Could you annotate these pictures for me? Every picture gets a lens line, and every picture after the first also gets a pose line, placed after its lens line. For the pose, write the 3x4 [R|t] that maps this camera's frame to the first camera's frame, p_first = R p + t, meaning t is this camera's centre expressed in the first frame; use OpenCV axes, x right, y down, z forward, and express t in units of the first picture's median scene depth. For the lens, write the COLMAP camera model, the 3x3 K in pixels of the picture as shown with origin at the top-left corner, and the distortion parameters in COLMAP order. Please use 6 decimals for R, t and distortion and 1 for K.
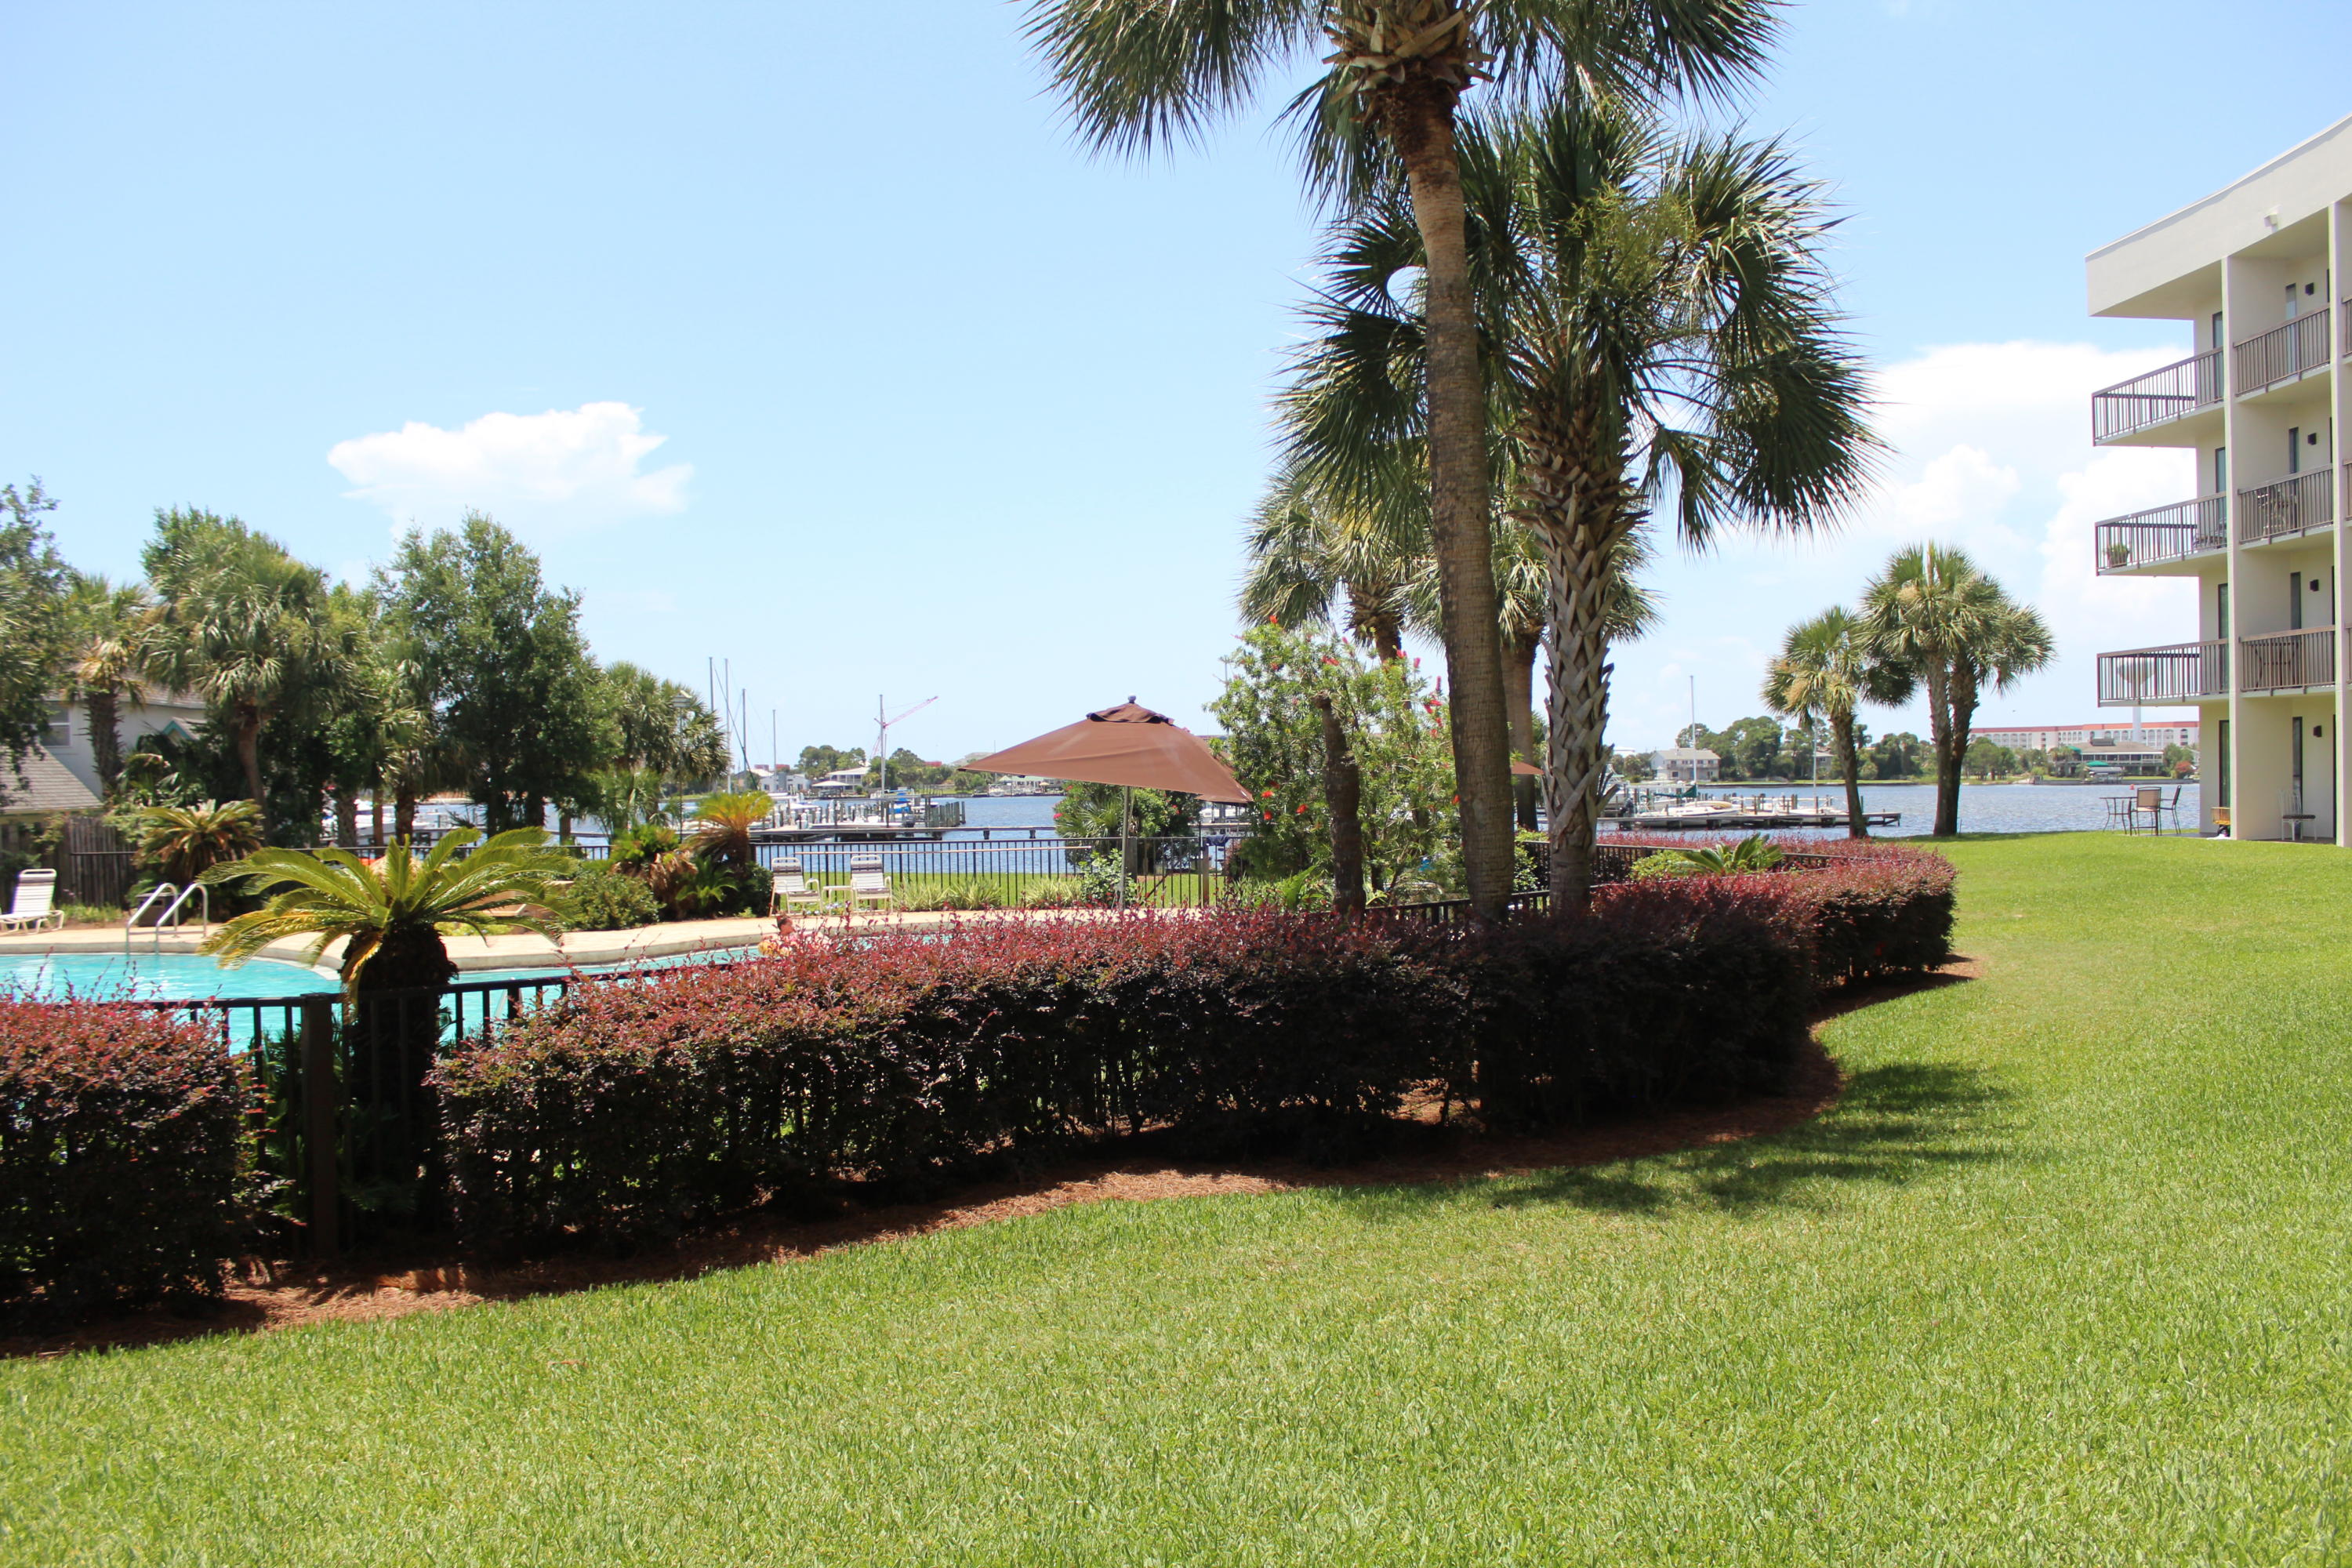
lens RADIAL K [[1962.1, 0, 1182.5], [0, 1962.1, 775.8], [0, 0, 1]] dist [-0.158596, 0.137968]
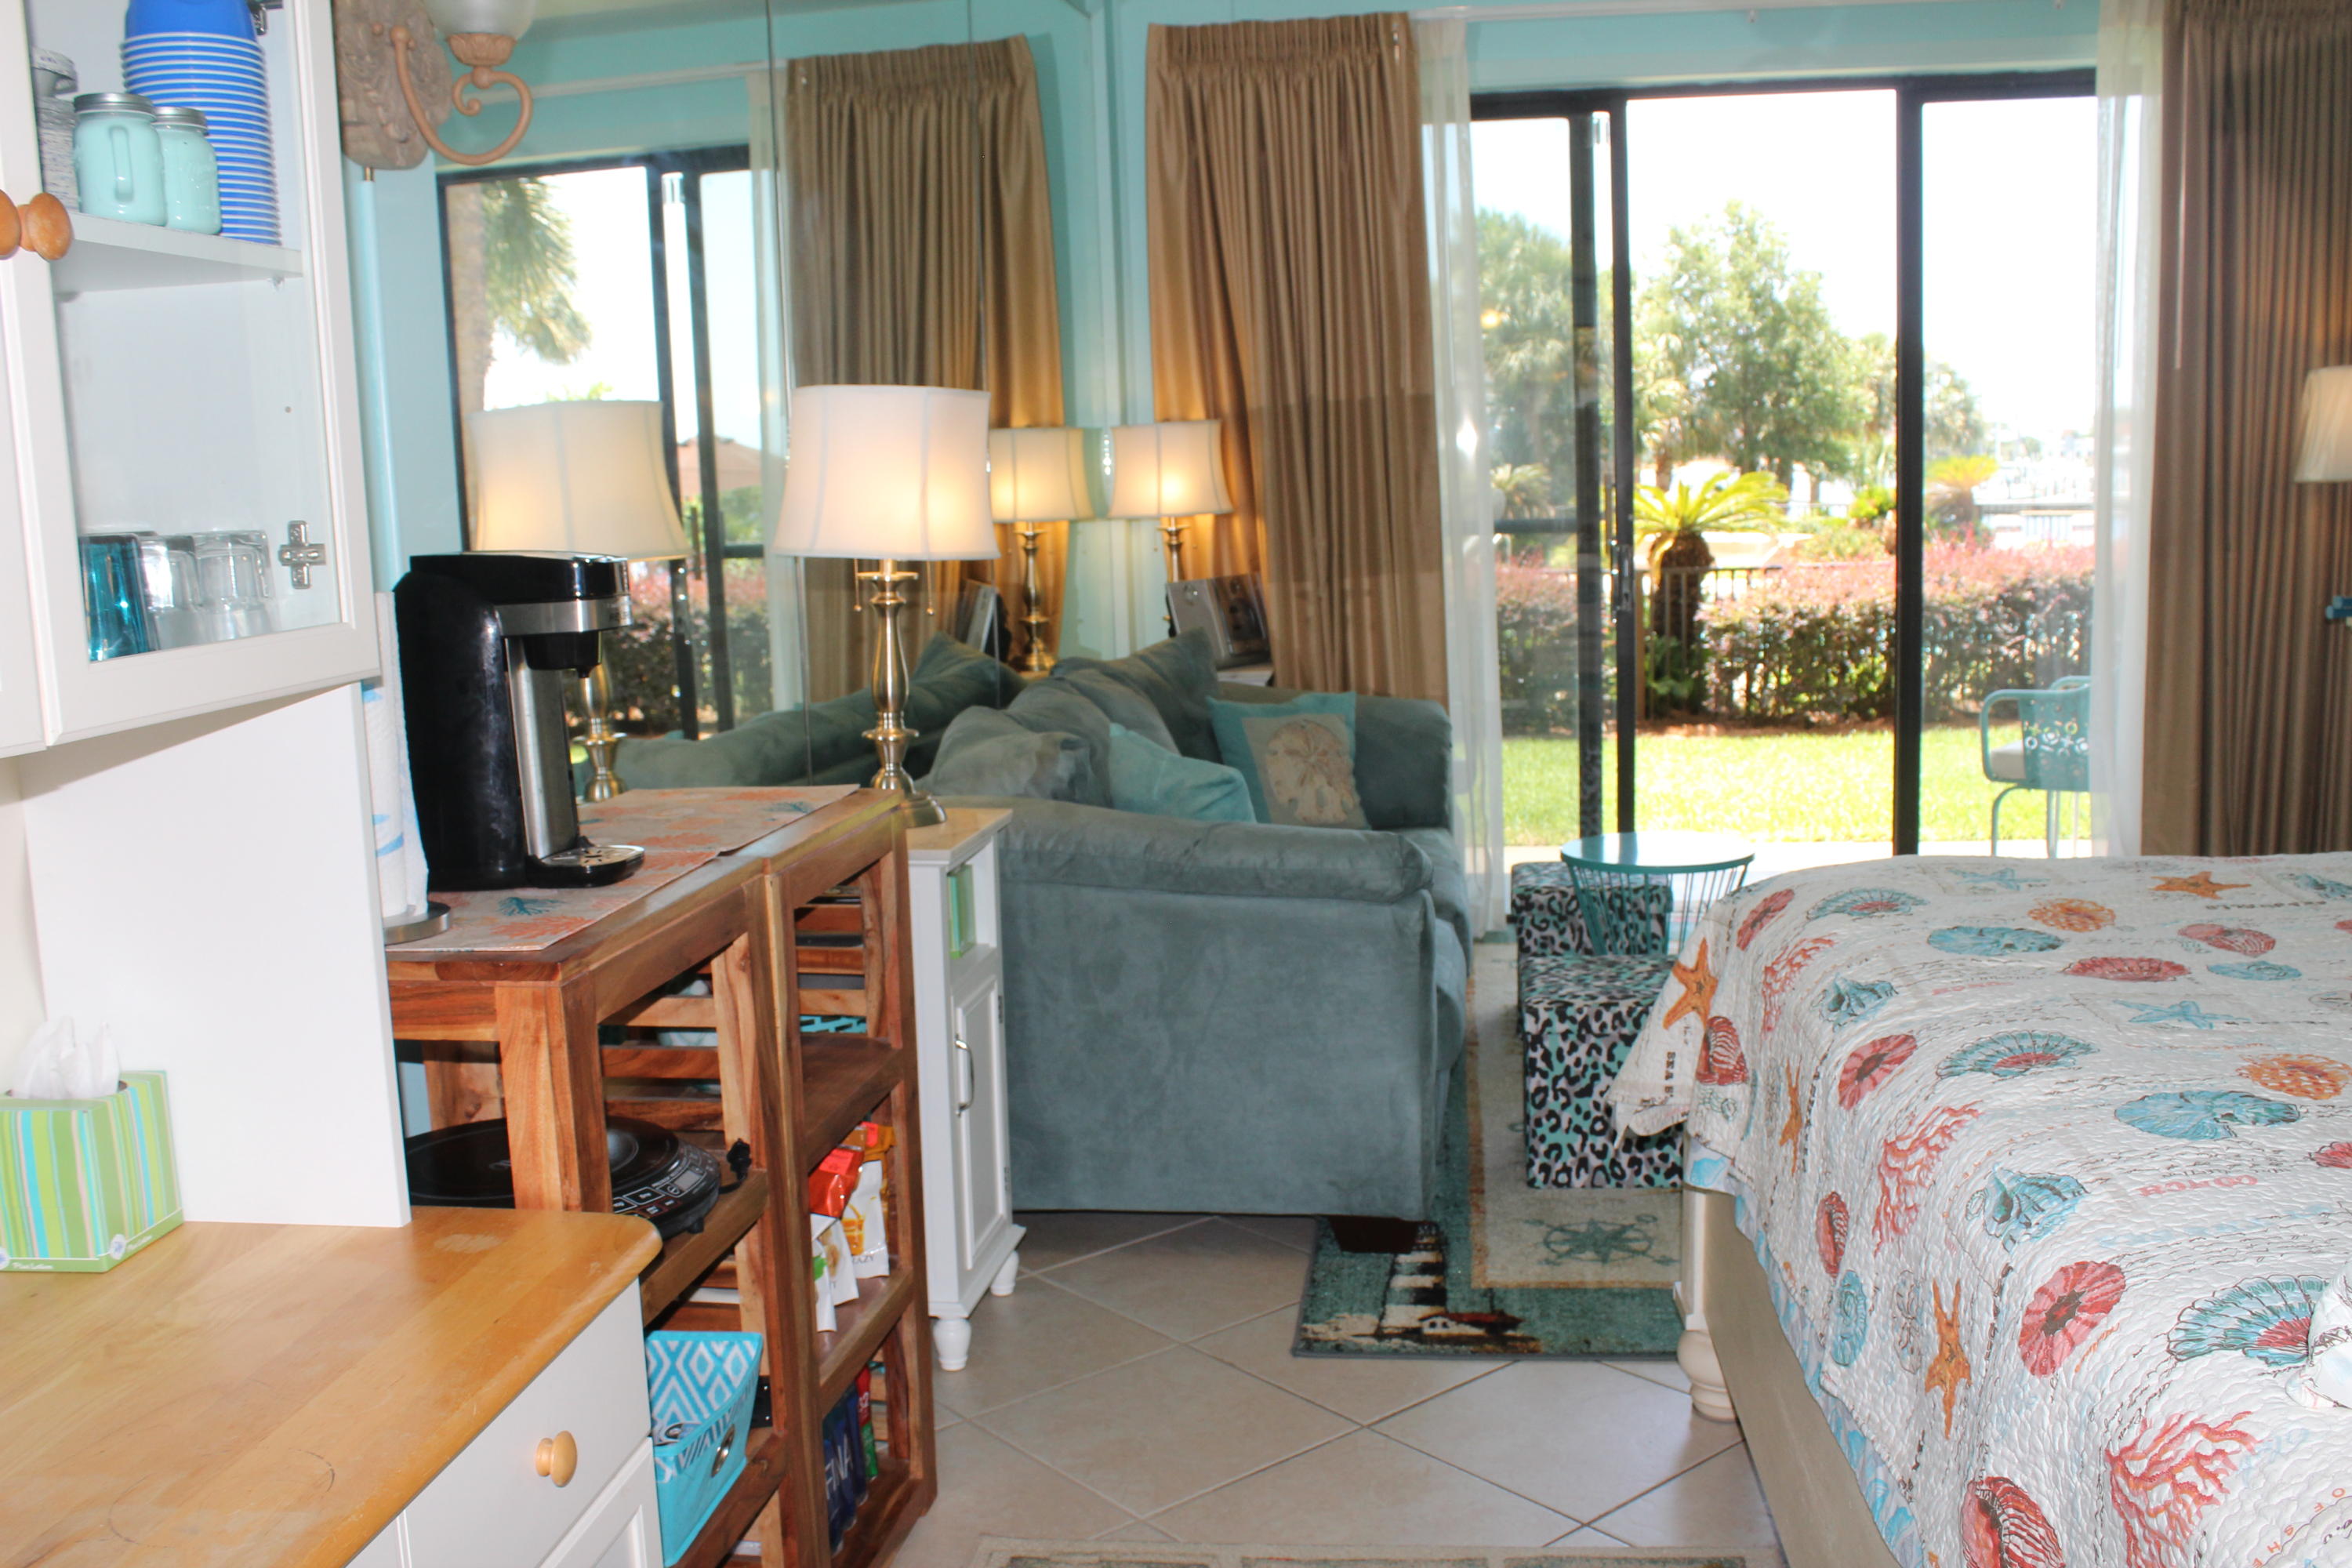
lens RADIAL K [[2144.2, 0, 1191.1], [0, 2144.2, 780.1], [0, 0, 1]] dist [-0.149222, 0.135320]
pose [[0.826215, 0.071294, -0.558825, 0.171556], [0.017933, 0.988129, 0.152576, 0.001453], [0.563069, -0.136082, 0.815129, -0.465643]]
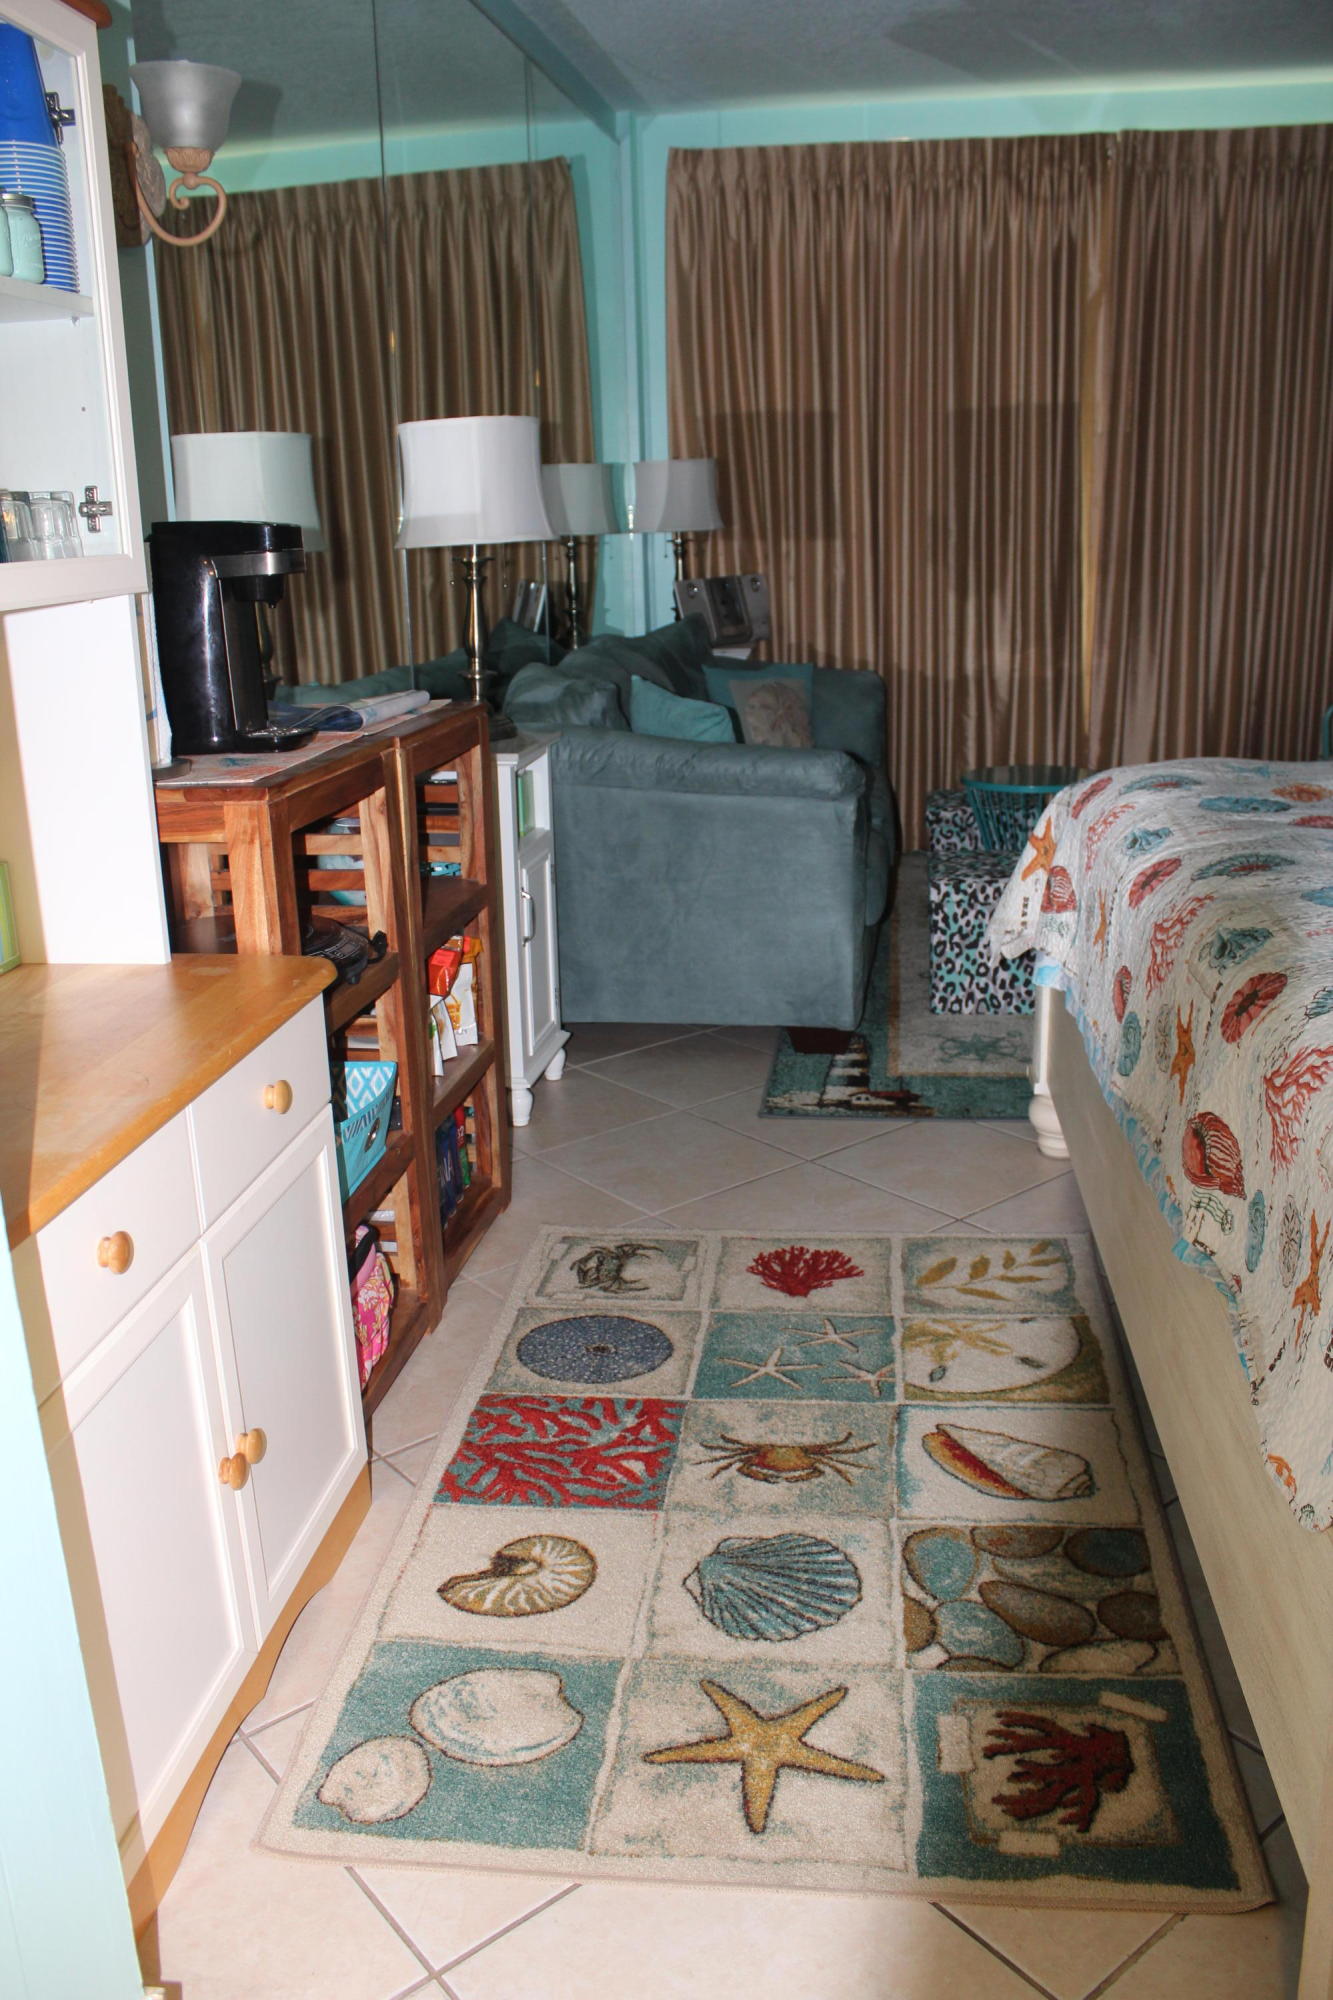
lens RADIAL K [[1668.5, 0, 685.9], [0, 1668.5, 971.8], [0, 0, 1]] dist [-0.158596, 0.137968]
pose [[0.824104, 0.145918, -0.547321, 0.183699], [0.012428, 0.961360, 0.275015, 0.006131], [0.566302, -0.233443, 0.790447, -0.483327]]
